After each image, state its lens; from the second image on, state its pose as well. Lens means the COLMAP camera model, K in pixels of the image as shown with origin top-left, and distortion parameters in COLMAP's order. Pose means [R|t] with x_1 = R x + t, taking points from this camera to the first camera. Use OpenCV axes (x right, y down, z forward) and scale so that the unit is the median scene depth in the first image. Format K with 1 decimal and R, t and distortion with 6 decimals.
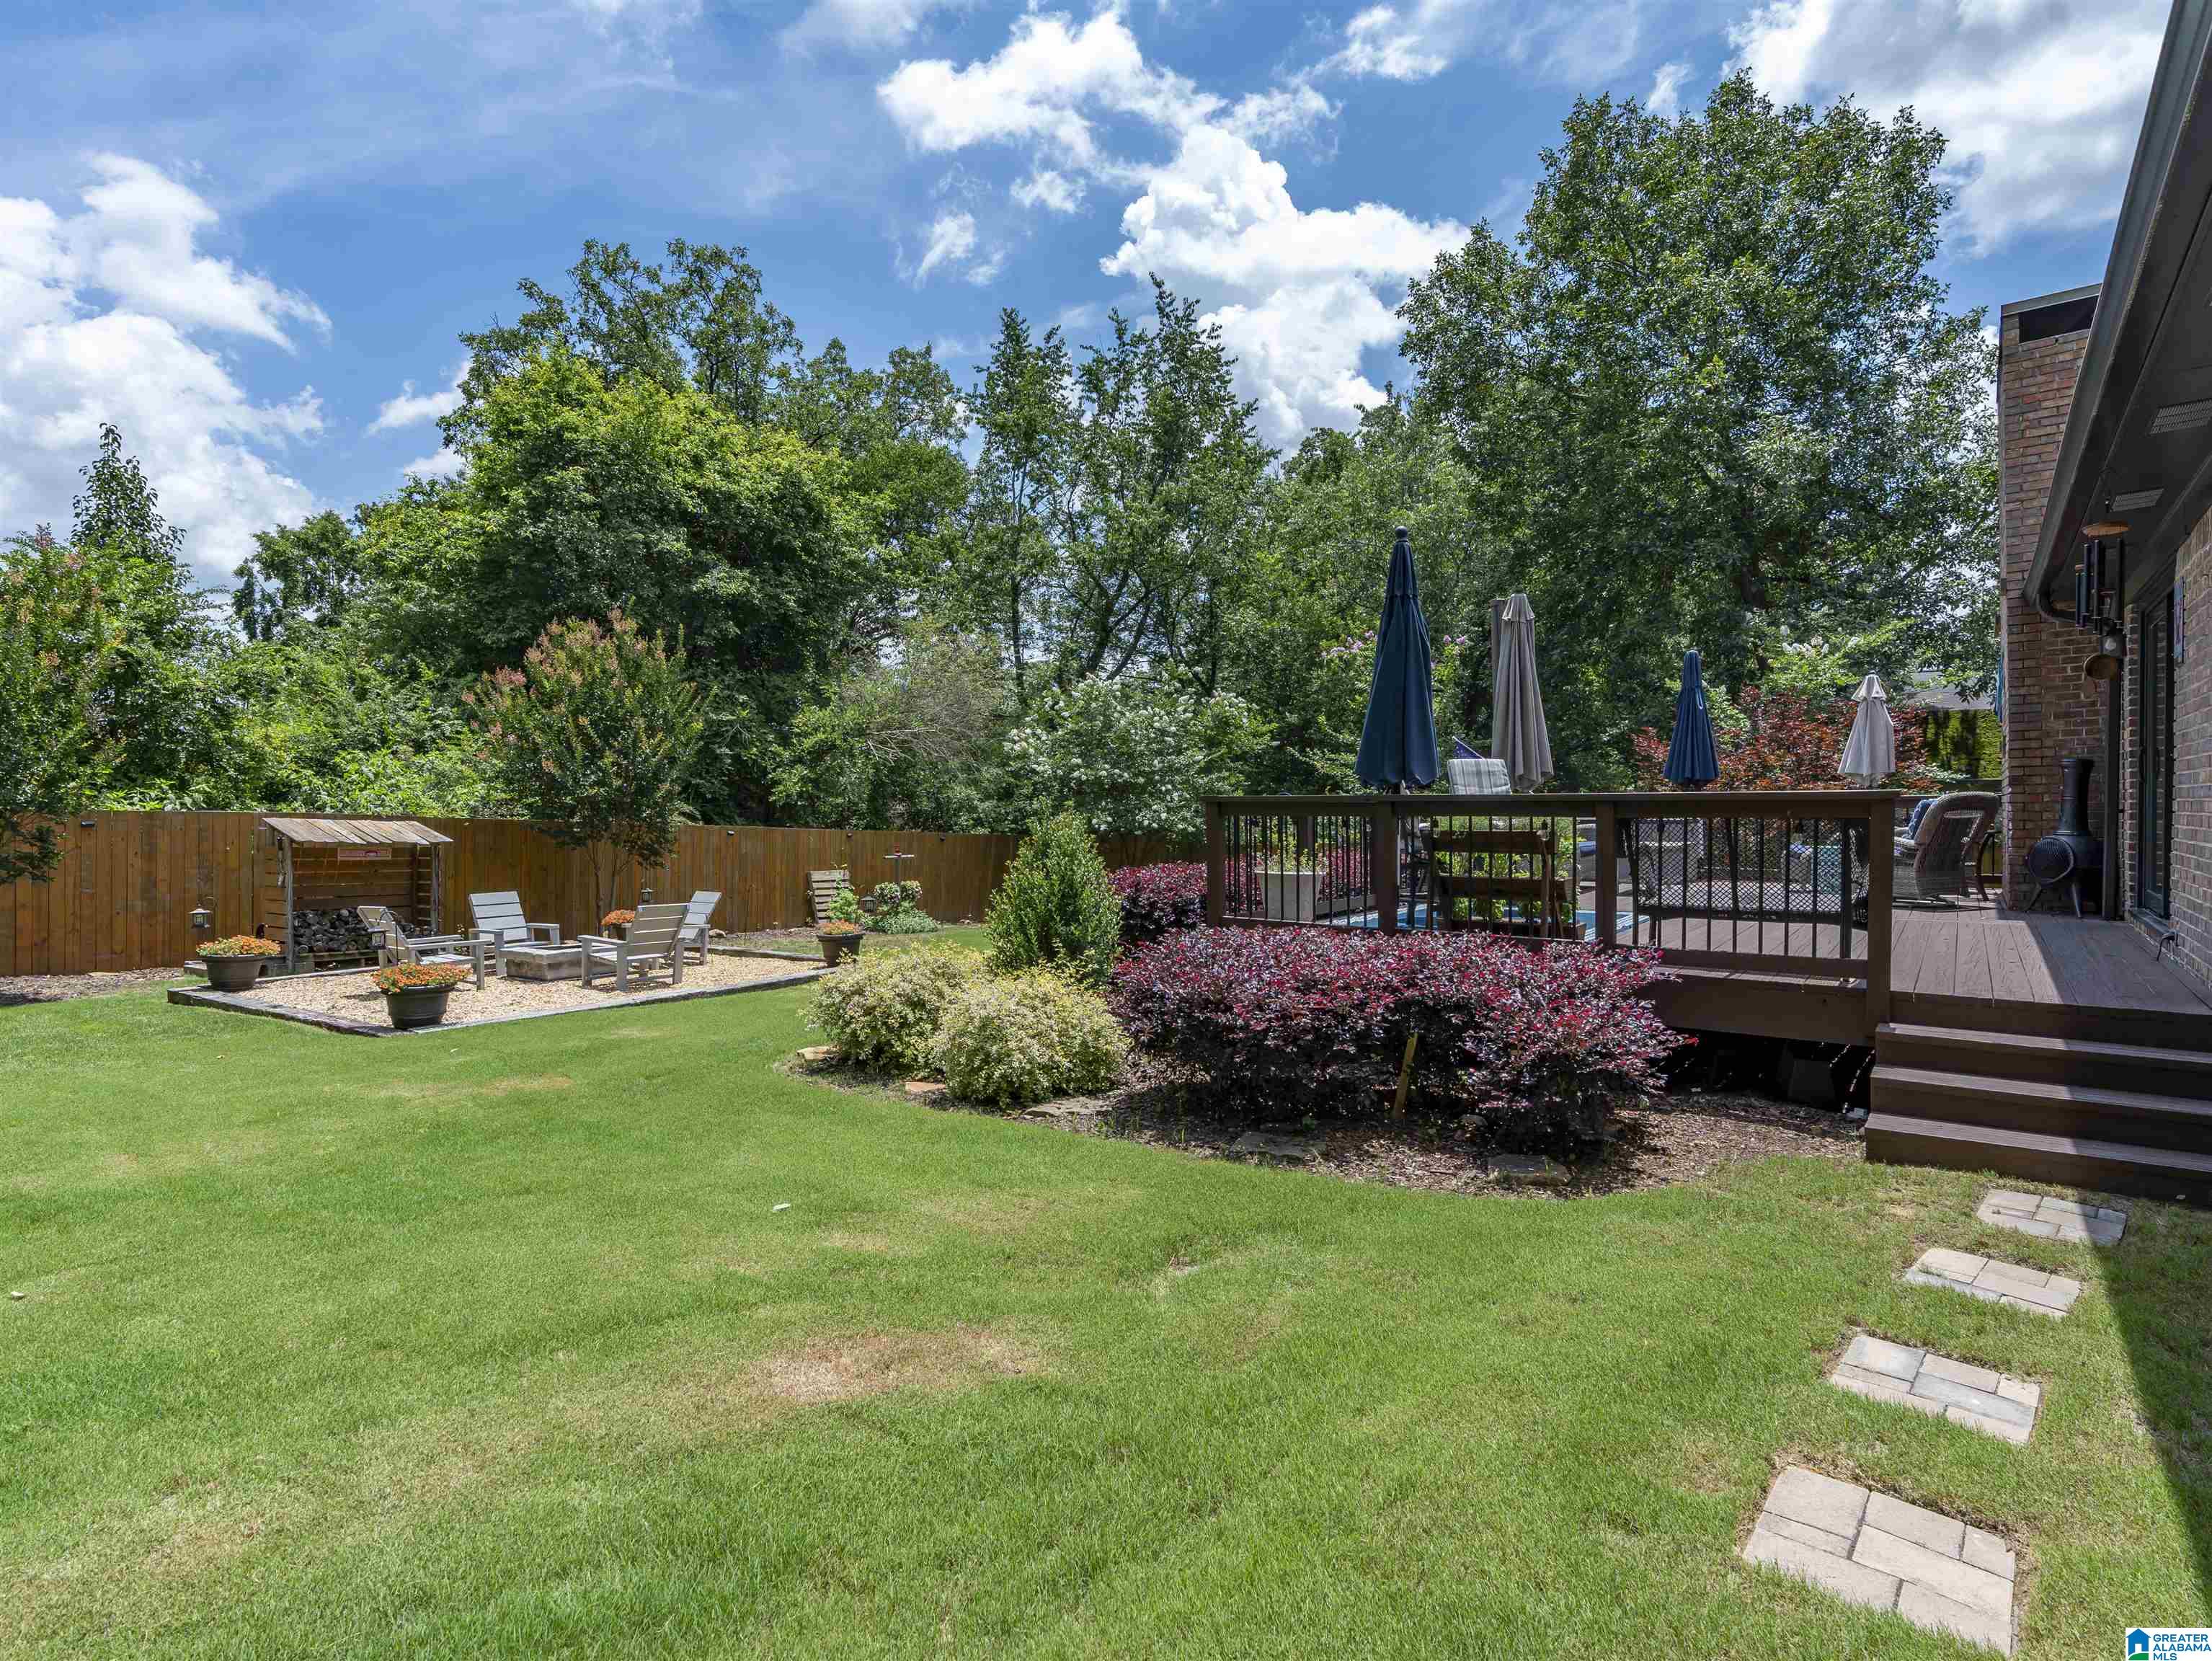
lens RADIAL K [[1118.2, 0, 1101.6], [0, 1118.2, 815.1], [0, 0, 1]] dist [-0.010755, 0.005938]
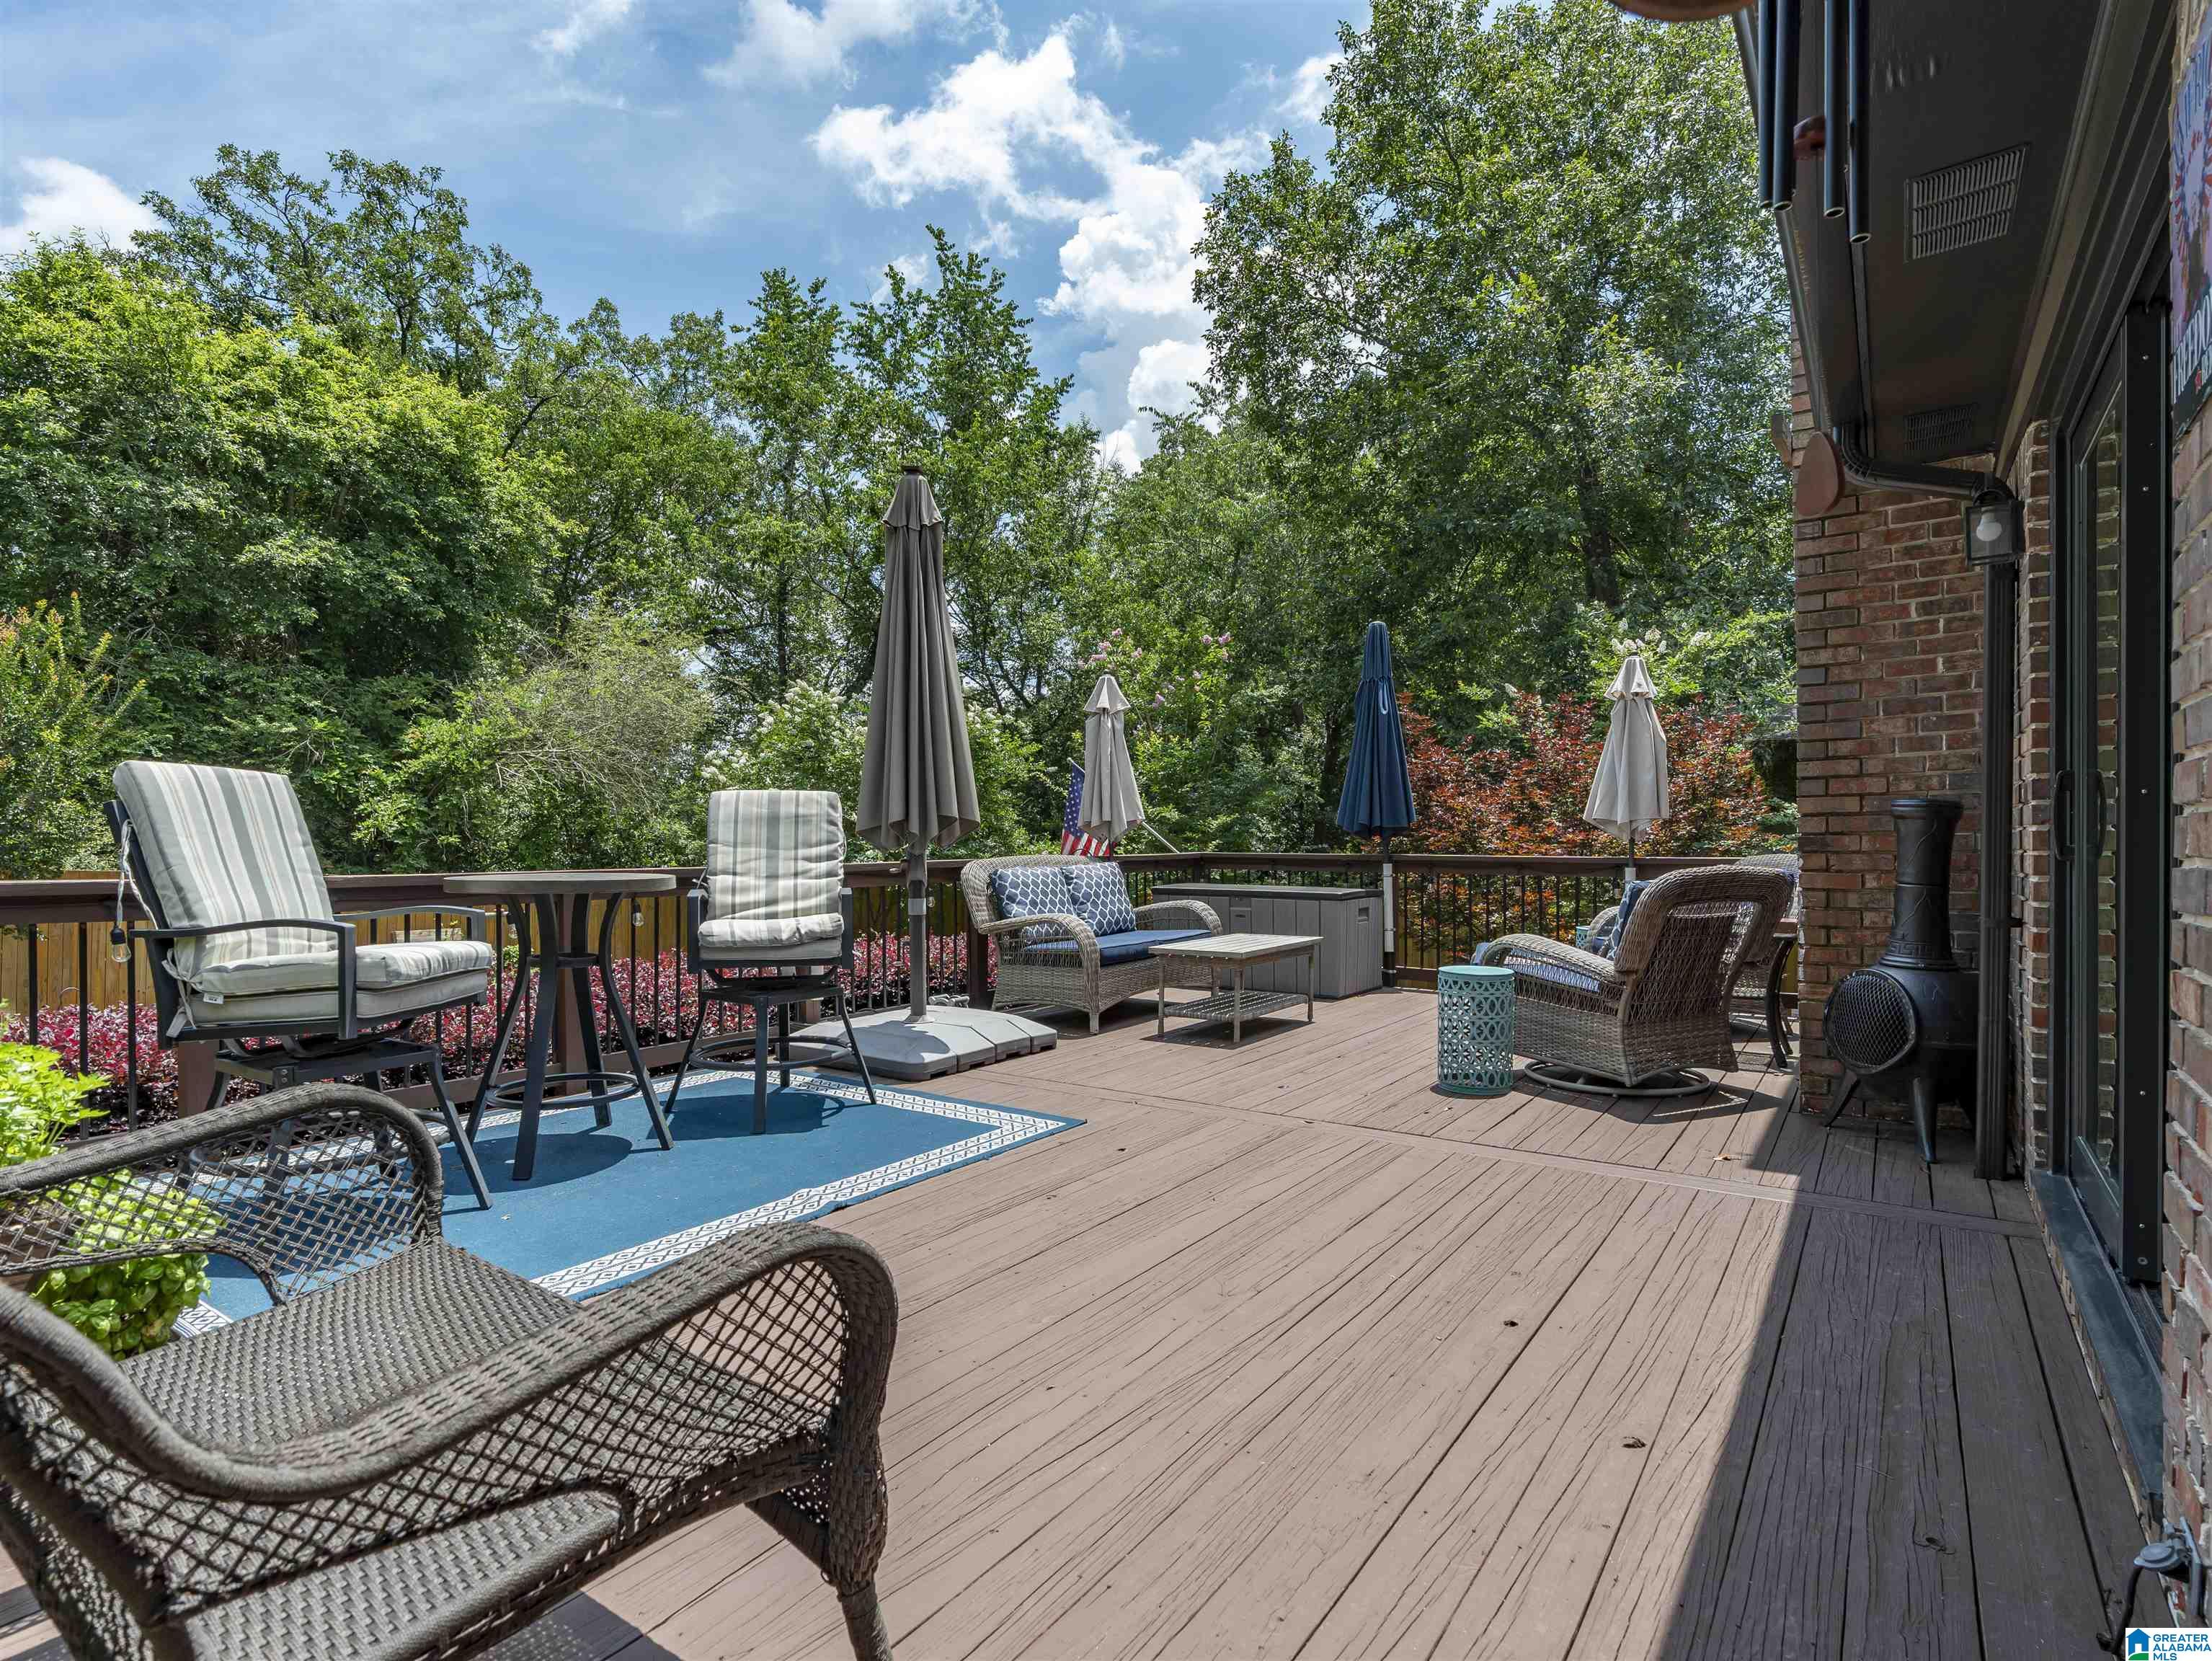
lens RADIAL K [[1118.2, 0, 1117.3], [0, 1118.2, 830.2], [0, 0, 1]] dist [-0.010755, 0.005938]
pose [[0.998844, 0.005477, 0.047752, 0.185060], [-0.004848, 0.999900, -0.013284, -0.010657], [-0.047820, 0.013037, 0.998771, 0.197911]]
